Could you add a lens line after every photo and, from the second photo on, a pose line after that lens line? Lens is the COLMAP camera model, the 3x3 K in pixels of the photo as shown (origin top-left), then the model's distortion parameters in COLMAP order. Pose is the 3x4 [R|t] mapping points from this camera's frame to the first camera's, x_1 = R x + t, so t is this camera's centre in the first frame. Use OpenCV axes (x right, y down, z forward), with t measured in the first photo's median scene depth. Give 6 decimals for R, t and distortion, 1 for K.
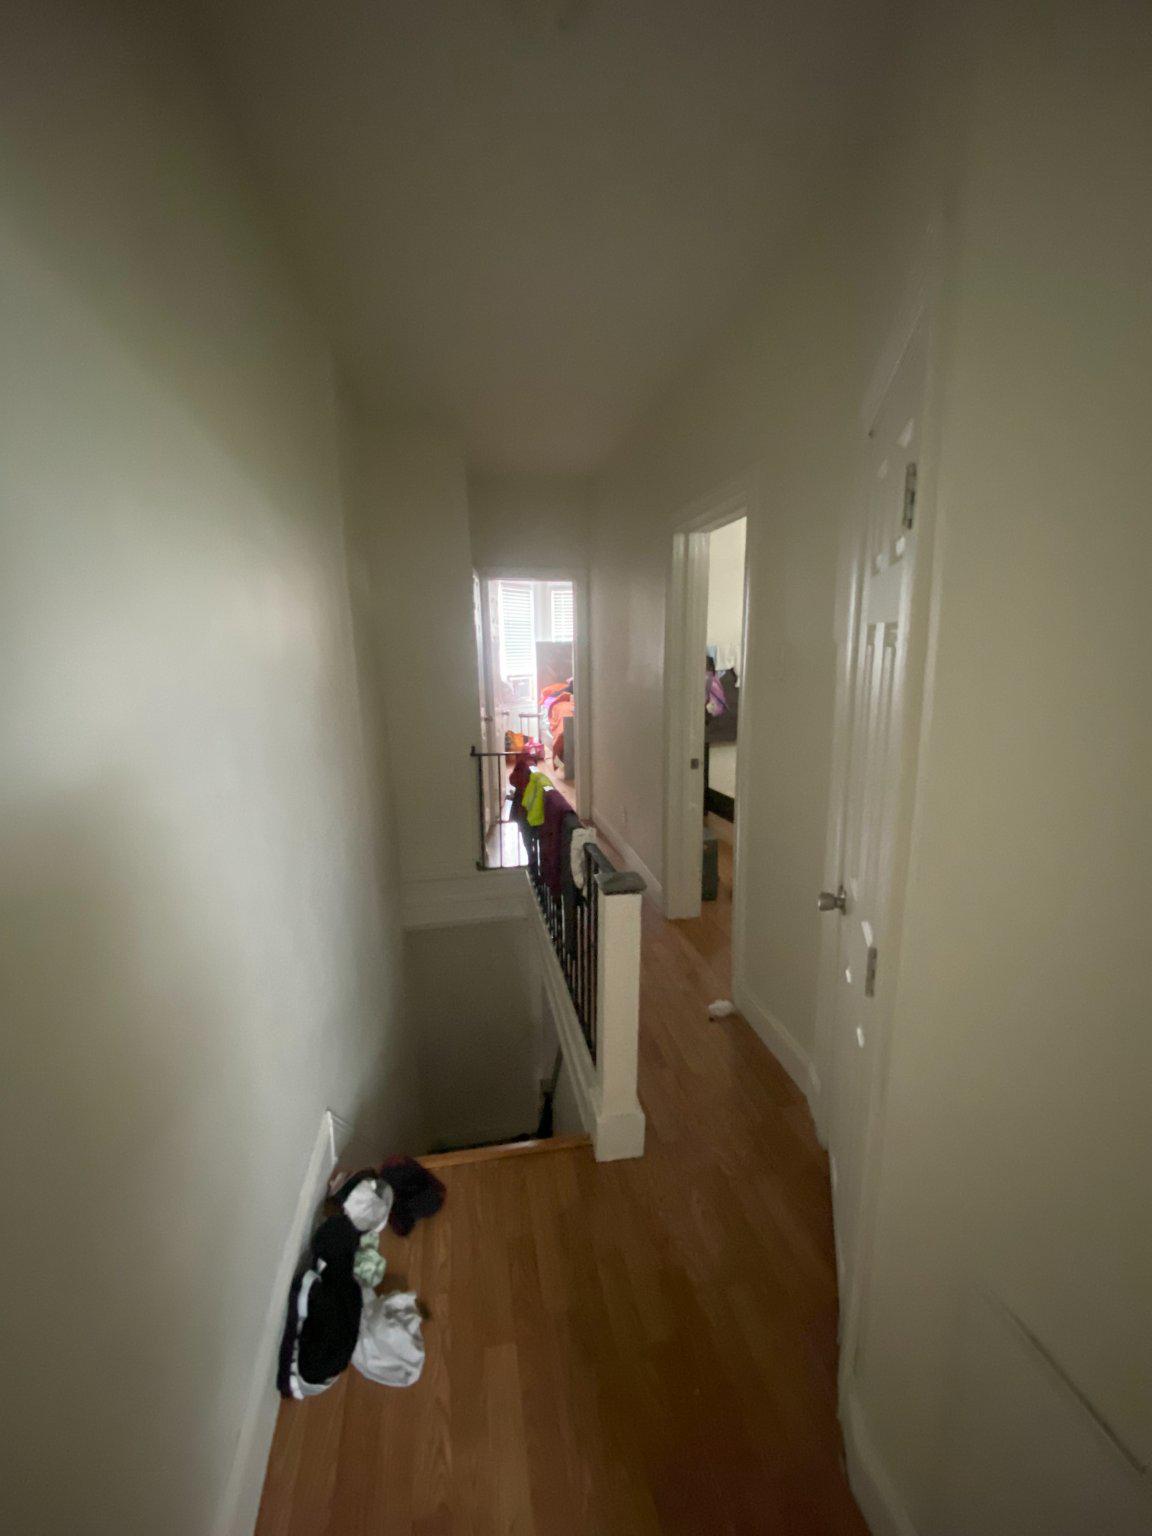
lens RADIAL K [[613.5, 0, 585.2], [0, 613.5, 770.4], [0, 0, 1]] dist [0.016473, -0.017509]
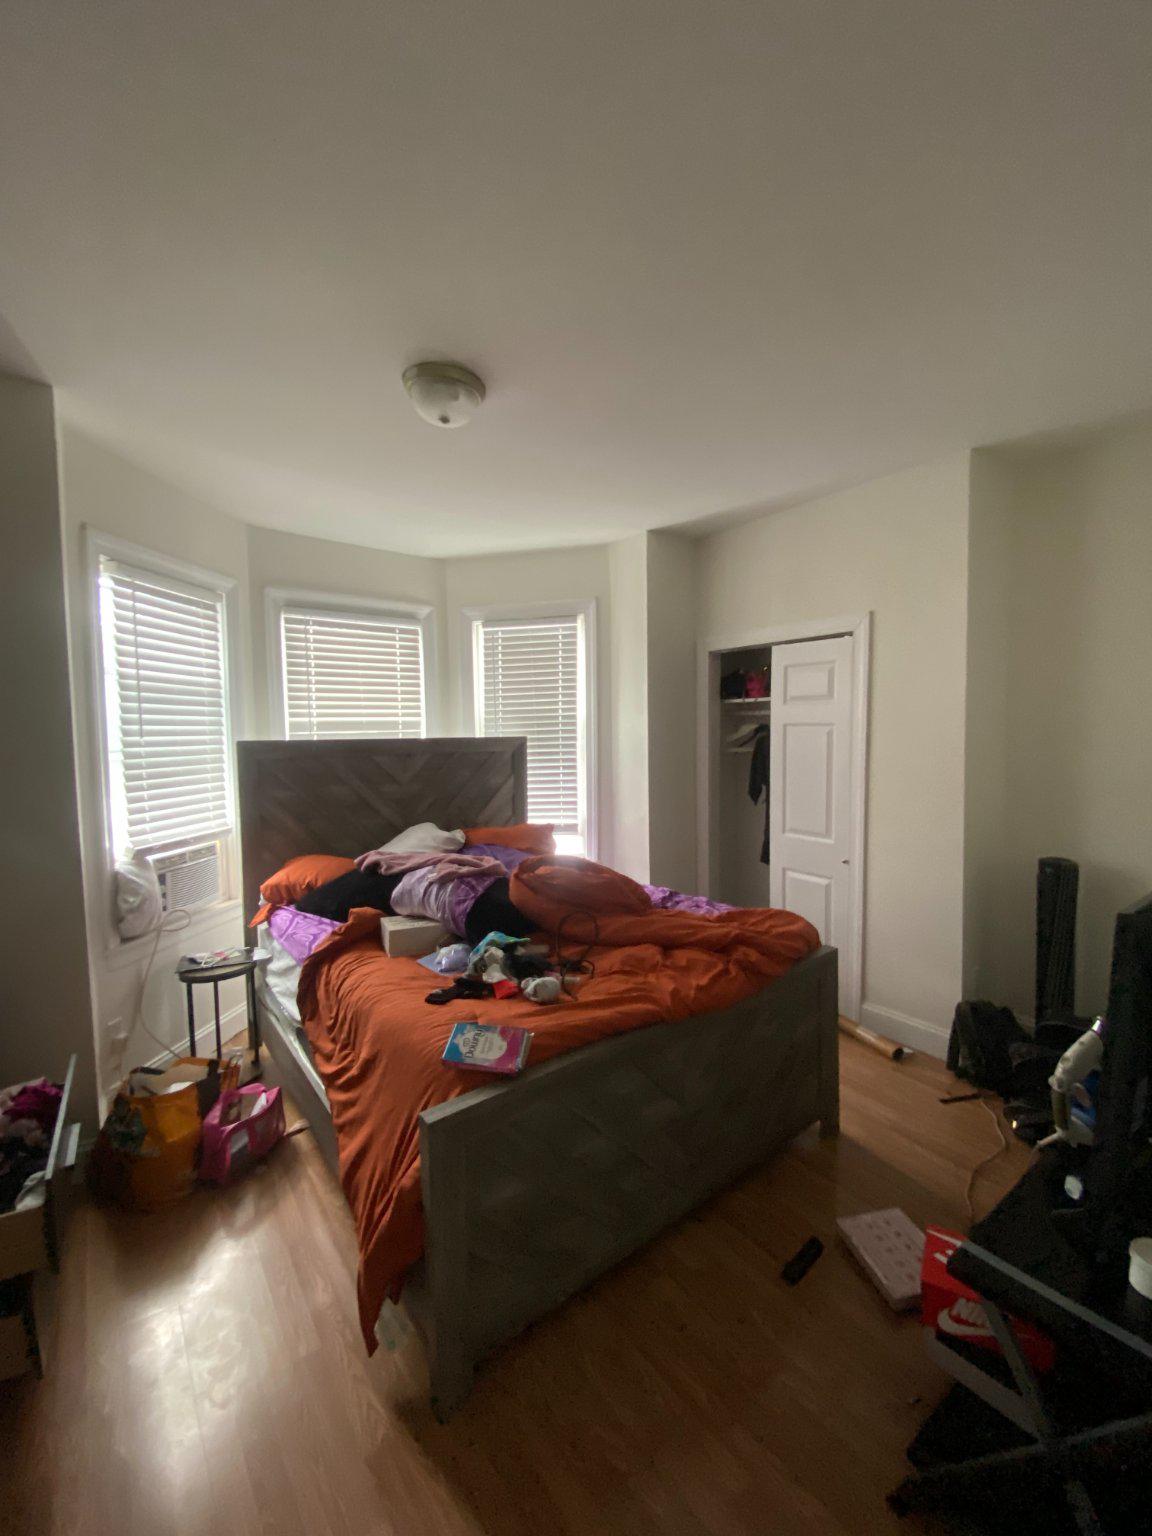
lens RADIAL K [[613.5, 0, 585.2], [0, 613.5, 770.4], [0, 0, 1]] dist [0.016473, -0.017509]
pose [[0.901040, -0.032410, 0.432524, -0.054302], [0.094555, 0.987898, -0.122954, -0.132739], [-0.423305, 0.151684, 0.893199, 0.611276]]
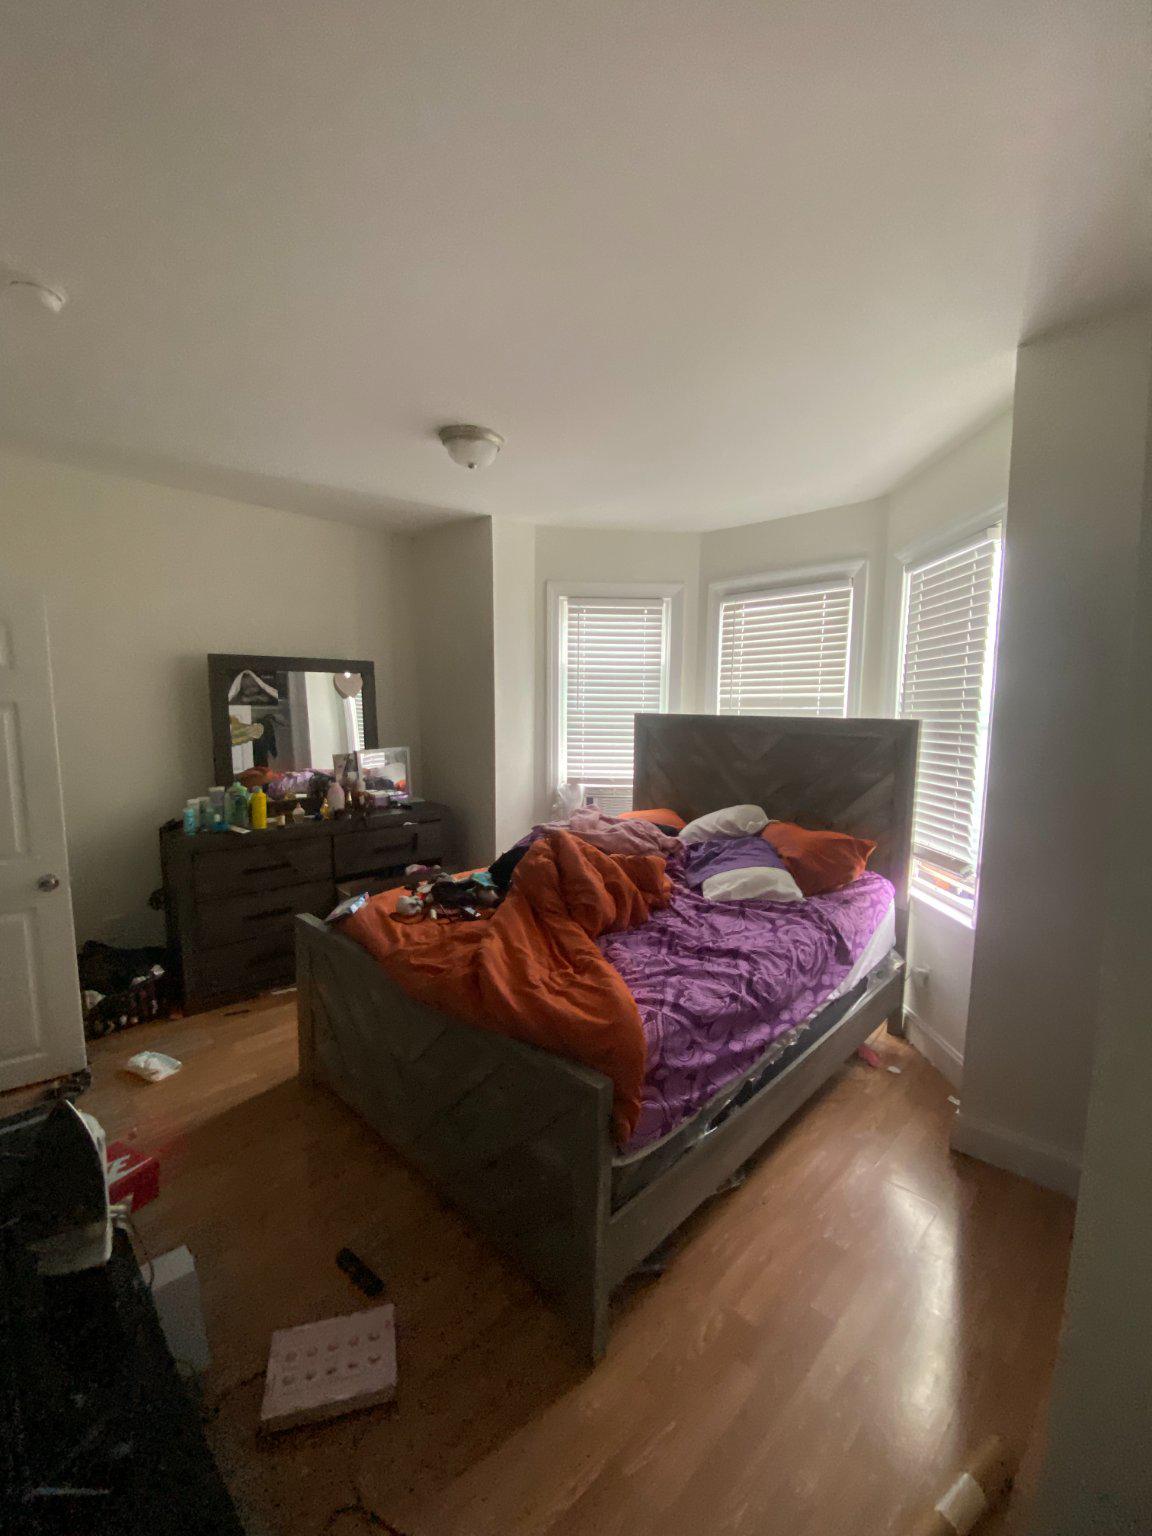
lens RADIAL K [[613.5, 0, 585.2], [0, 613.5, 770.4], [0, 0, 1]] dist [0.016473, -0.017509]
pose [[0.552723, 0.104023, -0.826847, 0.286352], [-0.184680, 0.982799, 0.000189, -0.160499], [0.812644, 0.152598, 0.562426, 0.716882]]
